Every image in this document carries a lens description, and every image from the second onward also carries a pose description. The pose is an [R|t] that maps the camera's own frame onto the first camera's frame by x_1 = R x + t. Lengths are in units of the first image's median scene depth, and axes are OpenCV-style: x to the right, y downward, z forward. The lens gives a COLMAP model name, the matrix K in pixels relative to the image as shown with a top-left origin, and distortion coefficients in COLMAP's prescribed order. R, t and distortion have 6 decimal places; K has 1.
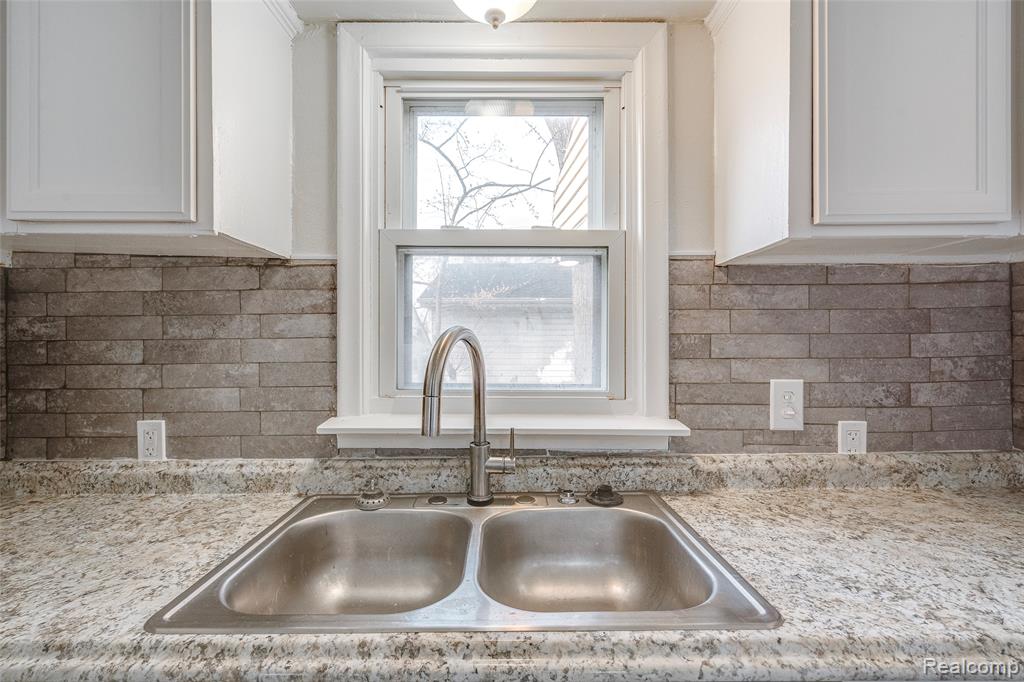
lens RADIAL K [[465.7, 0, 510.4], [0, 465.7, 344.3], [0, 0, 1]] dist [-0.000631, 0.000346]
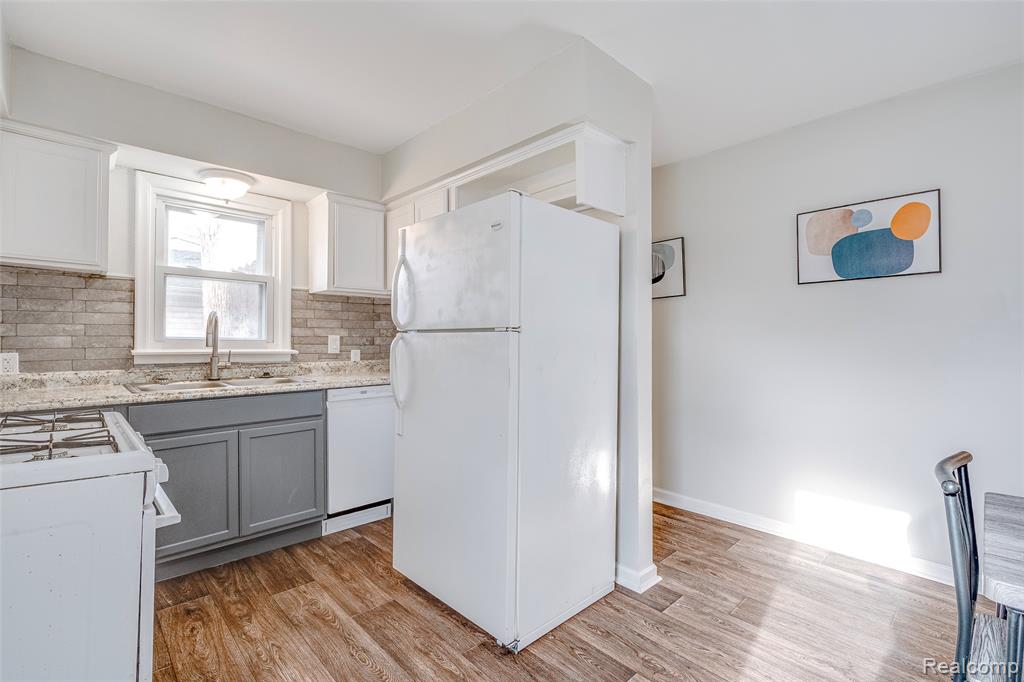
lens RADIAL K [[459.0, 0, 489.2], [0, 459.0, 338.8], [0, 0, 1]] dist [0.000471, -0.000159]
pose [[0.746794, 0.007904, 0.665008, -0.557494], [-0.003971, 0.999965, -0.007426, 0.112540], [-0.665043, 0.002905, 0.746799, -1.709184]]
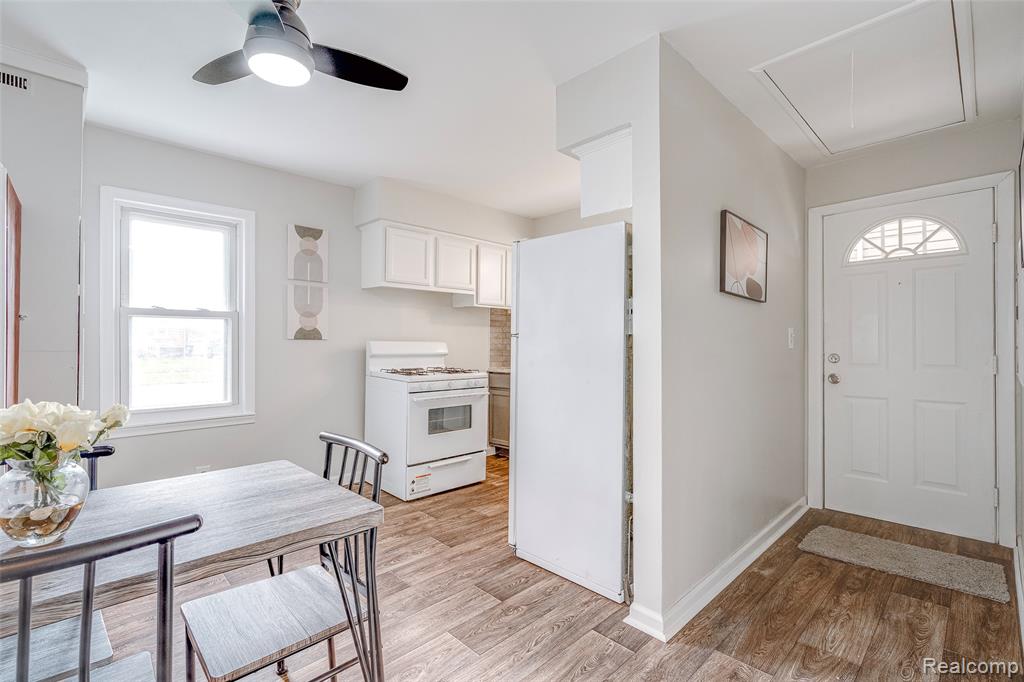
lens RADIAL K [[465.7, 0, 510.4], [0, 465.7, 344.3], [0, 0, 1]] dist [-0.000631, 0.000346]
pose [[0.693910, 0.003457, -0.720054, 1.990259], [-0.005242, 0.999986, -0.000250, 0.116167], [0.720043, 0.003948, 0.693918, -2.190959]]
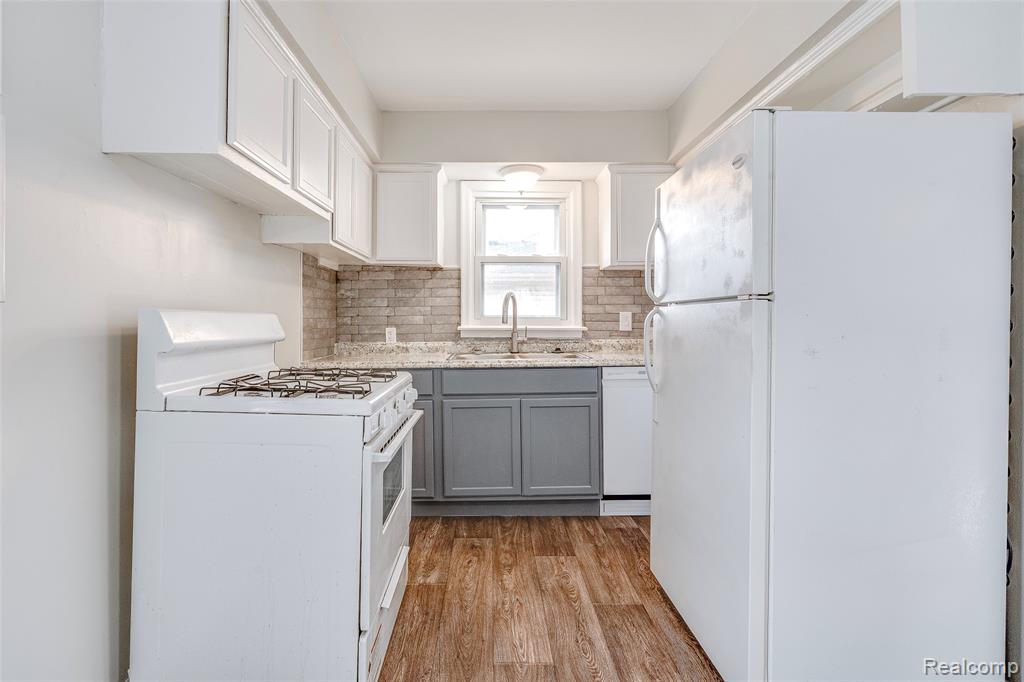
lens RADIAL K [[480.0, 0, 500.7], [0, 480.0, 321.3], [0, 0, 1]] dist [-0.000503, 0.000307]
pose [[0.999984, -0.000858, 0.005517, -0.152427], [0.000856, 1.000000, 0.000258, 0.127448], [-0.005517, -0.000254, 0.999985, -1.794942]]
